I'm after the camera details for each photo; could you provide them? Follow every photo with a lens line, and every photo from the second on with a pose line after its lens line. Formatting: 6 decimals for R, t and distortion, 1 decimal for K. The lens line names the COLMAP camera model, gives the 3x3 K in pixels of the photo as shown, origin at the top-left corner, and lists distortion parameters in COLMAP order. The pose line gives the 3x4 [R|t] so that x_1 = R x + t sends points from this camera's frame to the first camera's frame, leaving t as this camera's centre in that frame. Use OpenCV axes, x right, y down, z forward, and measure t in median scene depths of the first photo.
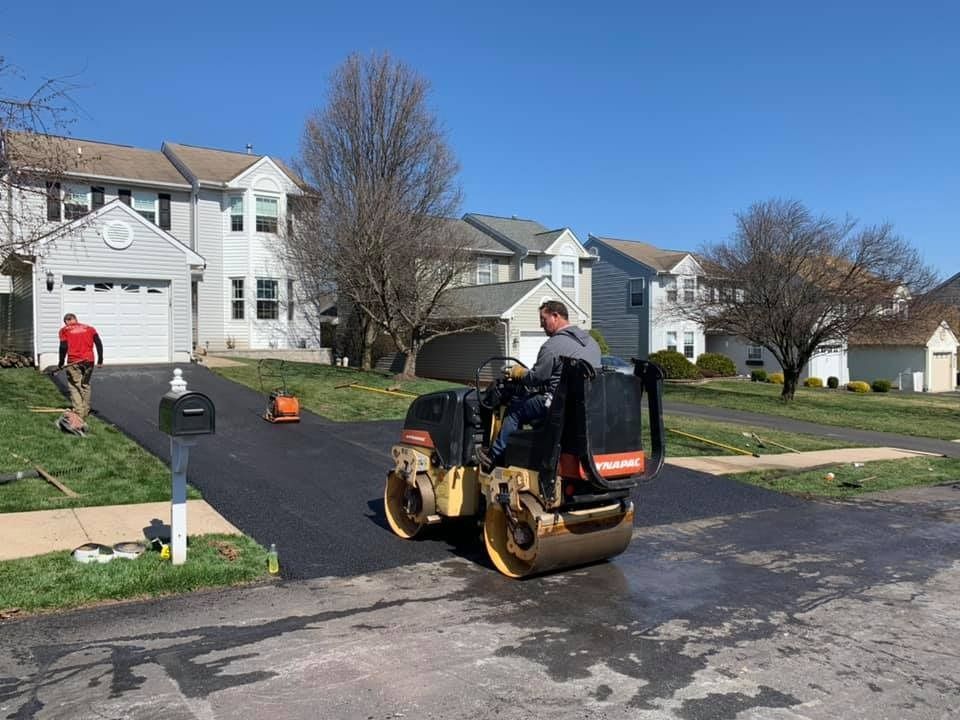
lens RADIAL K [[702.5, 0, 480.0], [0, 702.5, 360.0], [0, 0, 1]] dist [0.036042, -0.004688]
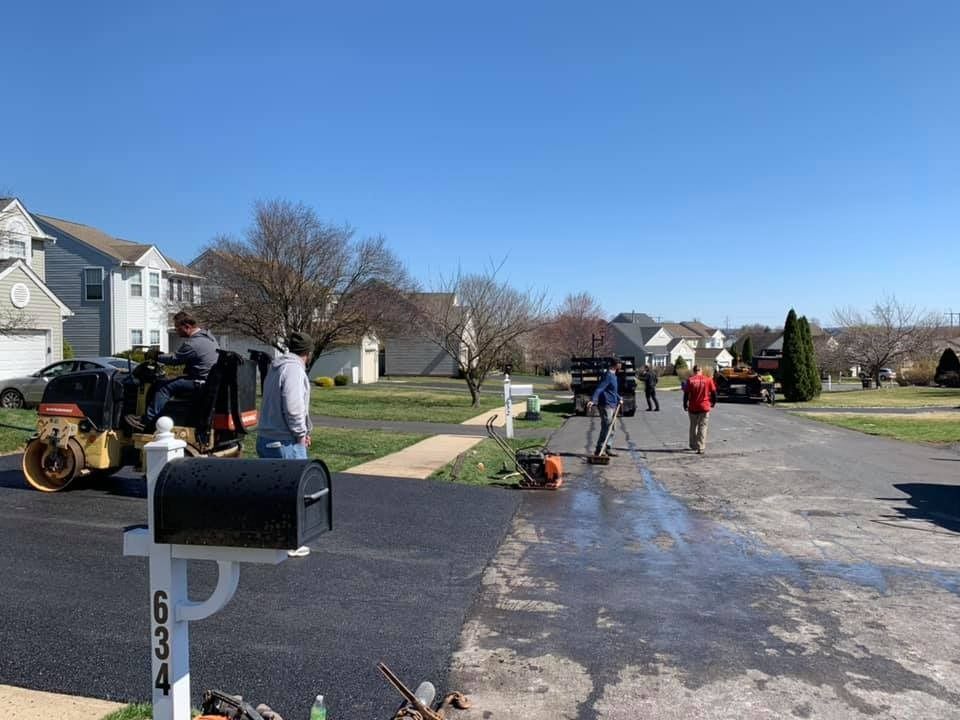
lens RADIAL K [[710.6, 0, 480.0], [0, 710.6, 360.0], [0, 0, 1]] dist [0.033778, -0.008689]
pose [[0.717644, -0.022051, 0.696061, -0.101880], [0.020170, 0.999737, 0.010875, -0.005438], [-0.696118, 0.006235, 0.717900, 0.075780]]
